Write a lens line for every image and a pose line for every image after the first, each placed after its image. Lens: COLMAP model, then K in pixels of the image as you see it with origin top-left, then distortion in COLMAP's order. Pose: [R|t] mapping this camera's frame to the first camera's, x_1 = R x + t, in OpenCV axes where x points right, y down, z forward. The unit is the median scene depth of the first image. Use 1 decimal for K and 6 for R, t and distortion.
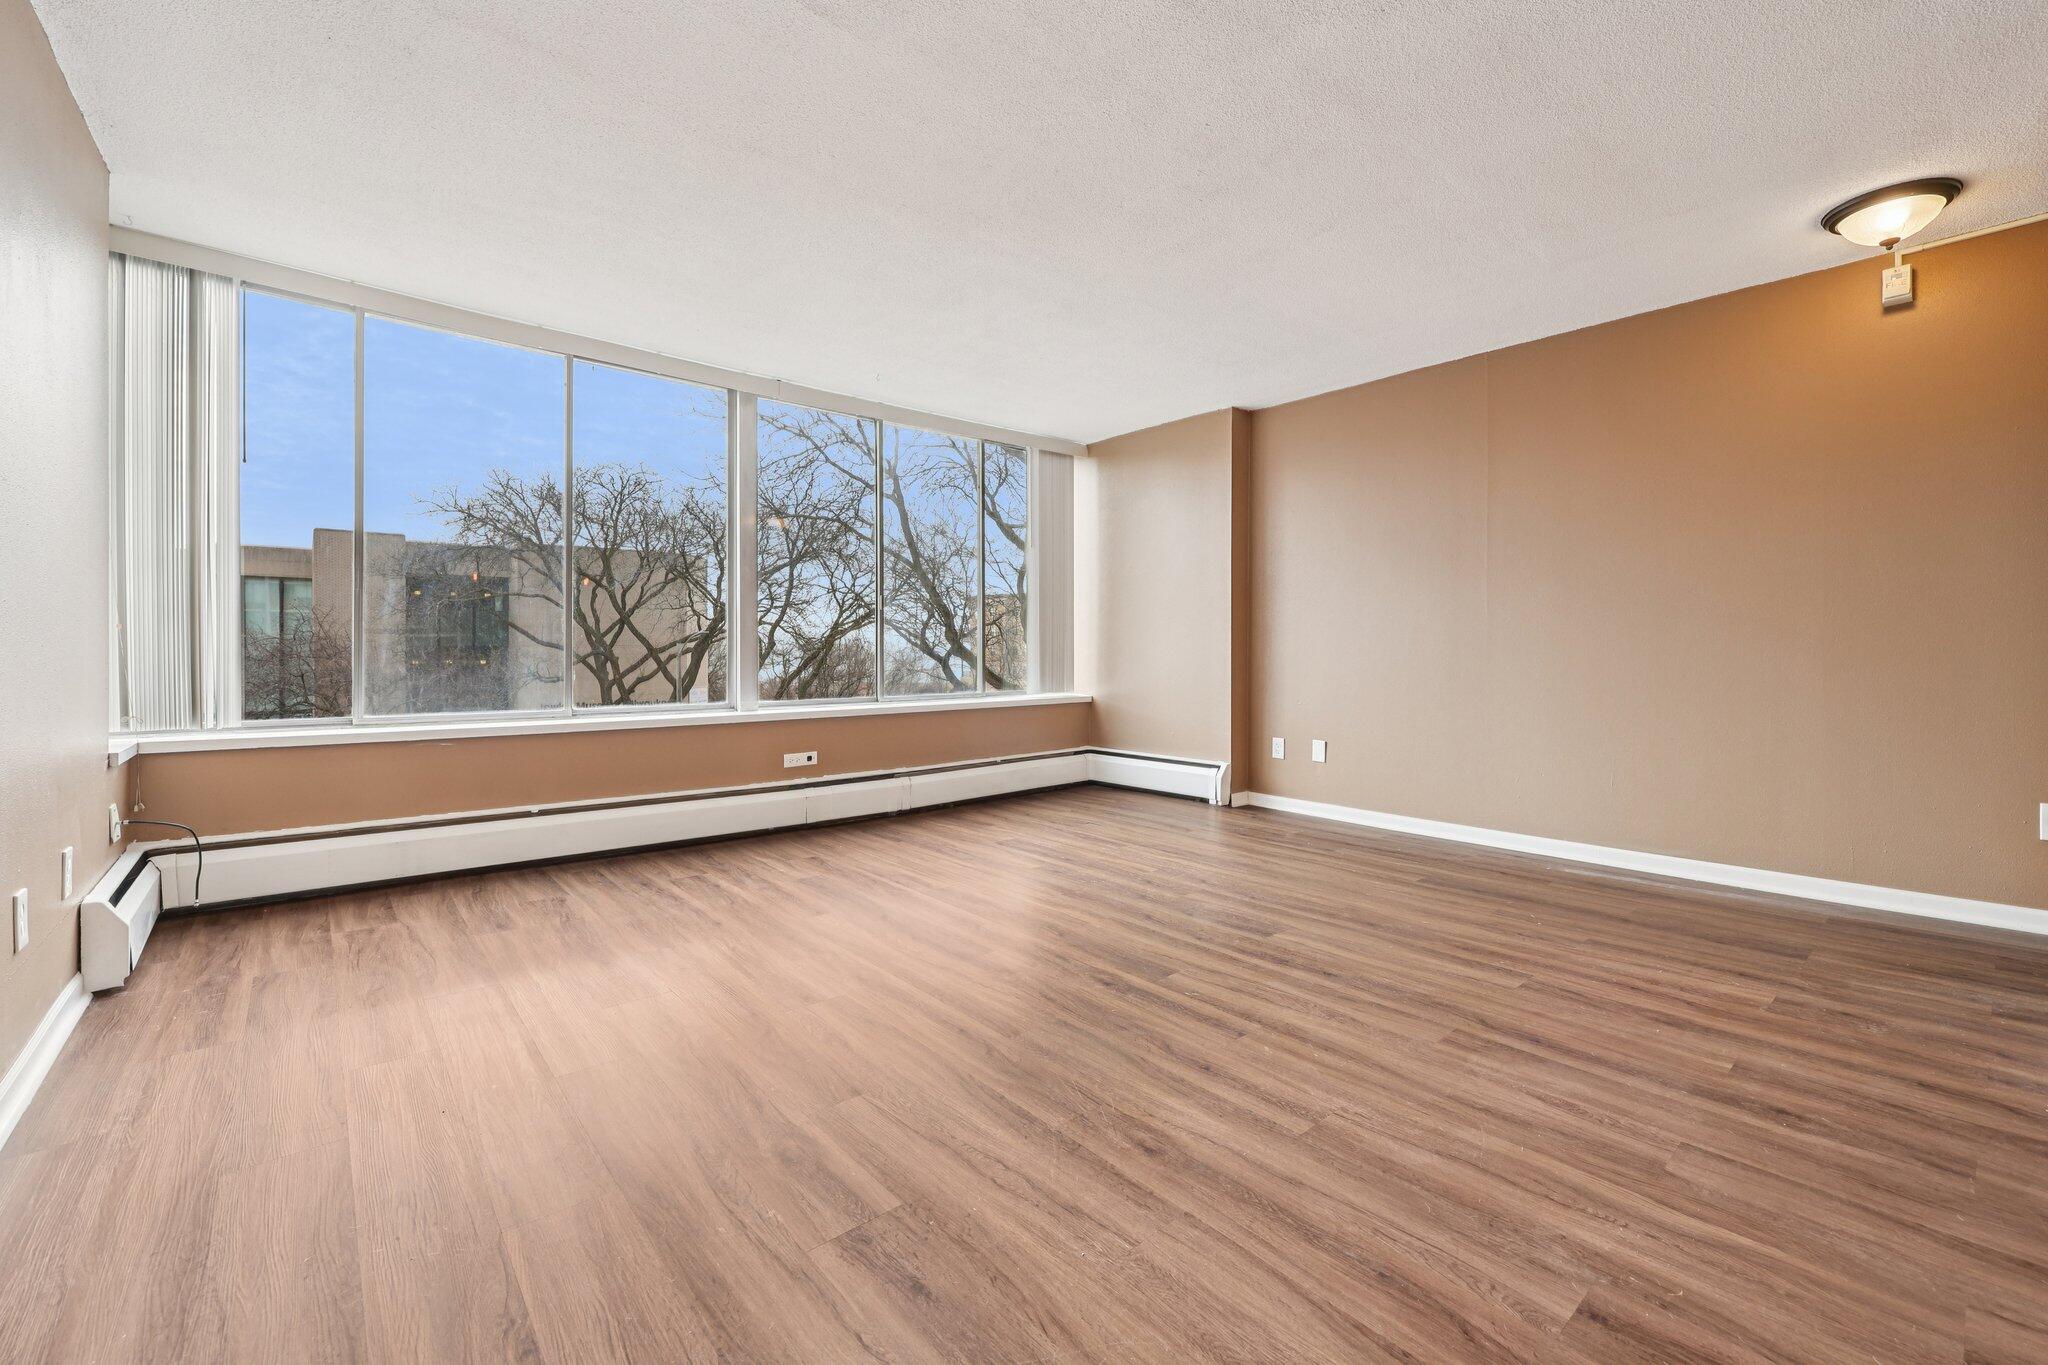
lens RADIAL K [[836.4, 0, 1032.7], [0, 836.4, 645.1], [0, 0, 1]] dist [0.002426, 0.000413]
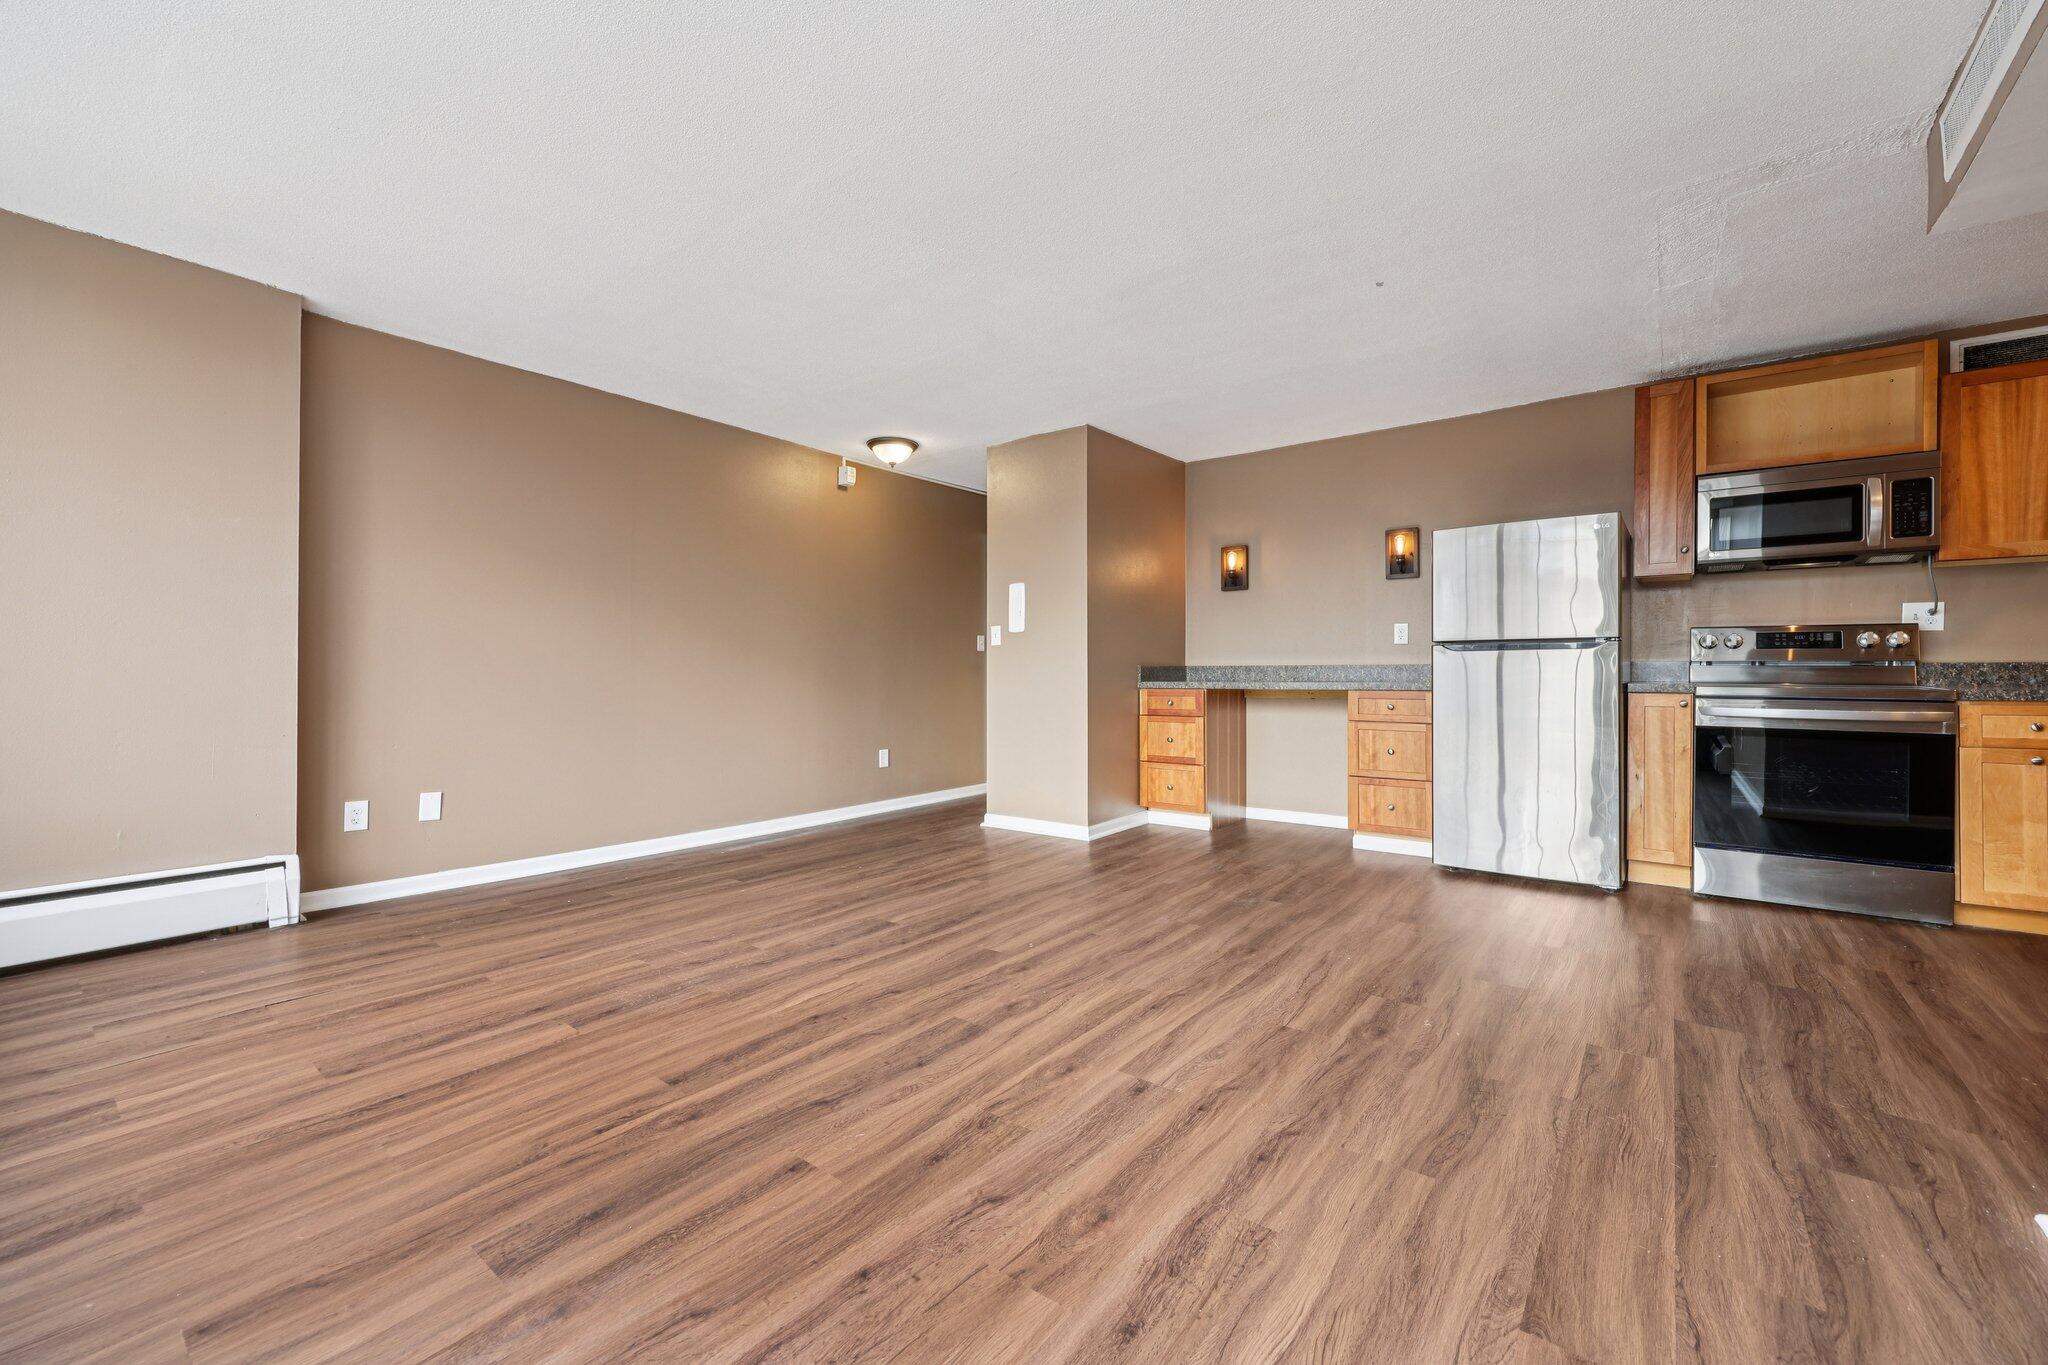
lens RADIAL K [[821.7, 0, 1021.8], [0, 821.7, 673.9], [0, 0, 1]] dist [0.000553, 0.000152]
pose [[-0.187616, 0.002939, 0.982238, -1.178628], [-0.007670, 0.999961, -0.004457, 0.007430], [-0.982212, -0.008370, -0.187586, 1.412931]]
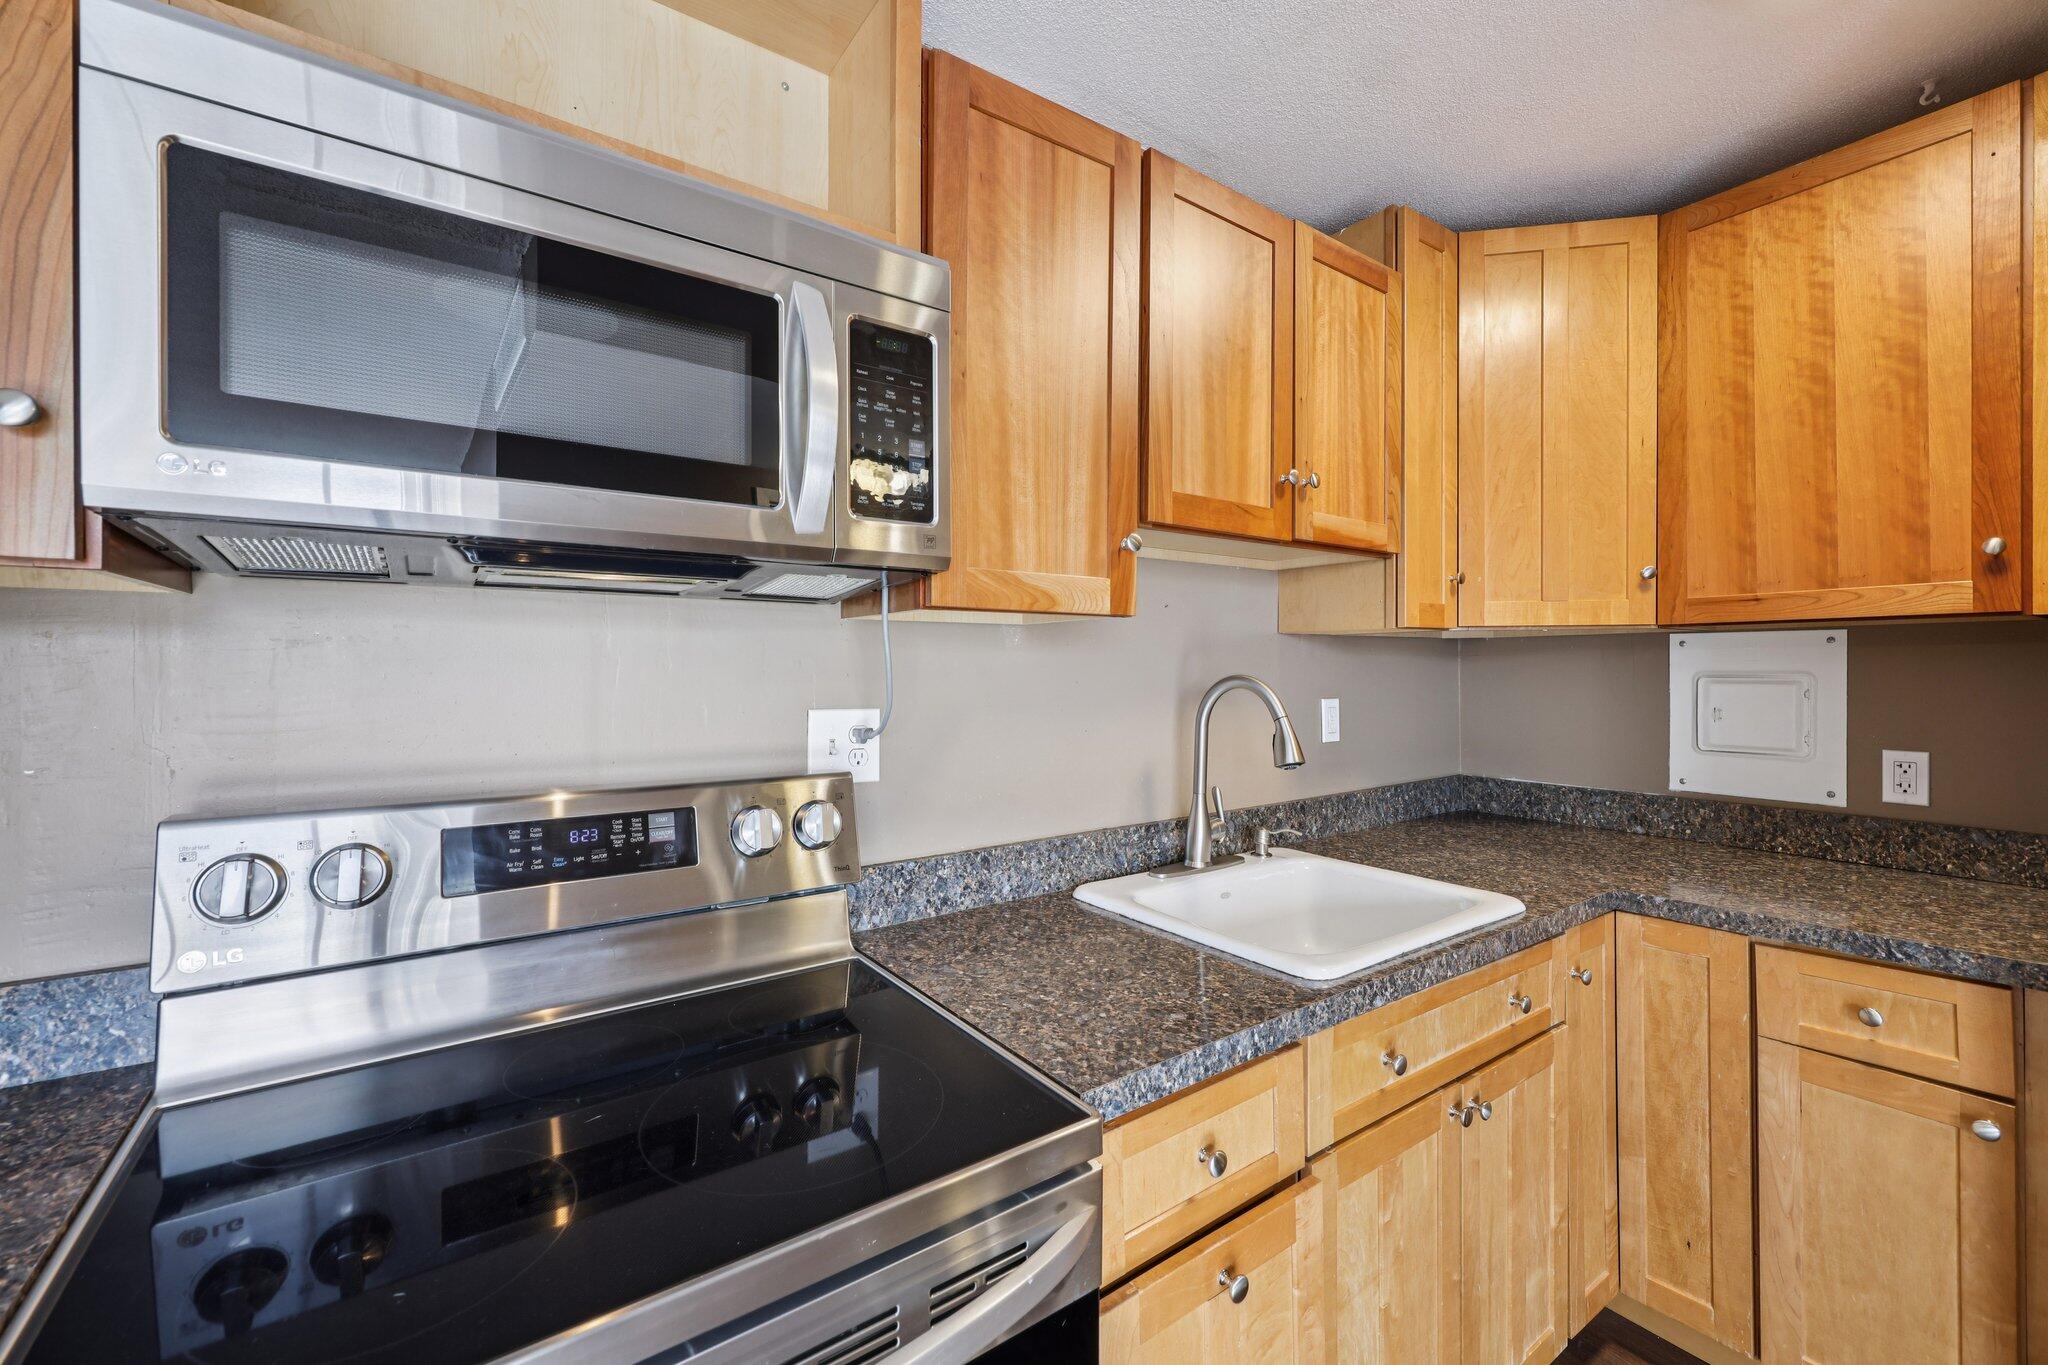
lens RADIAL K [[832.7, 0, 1023.4], [0, 832.7, 674.3], [0, 0, 1]] dist [0.001319, 0.000181]
pose [[-0.994455, 0.012440, 0.104423, -0.069700], [0.011791, 0.999907, -0.006836, -0.182879], [-0.104498, -0.005567, -0.994510, -0.093418]]
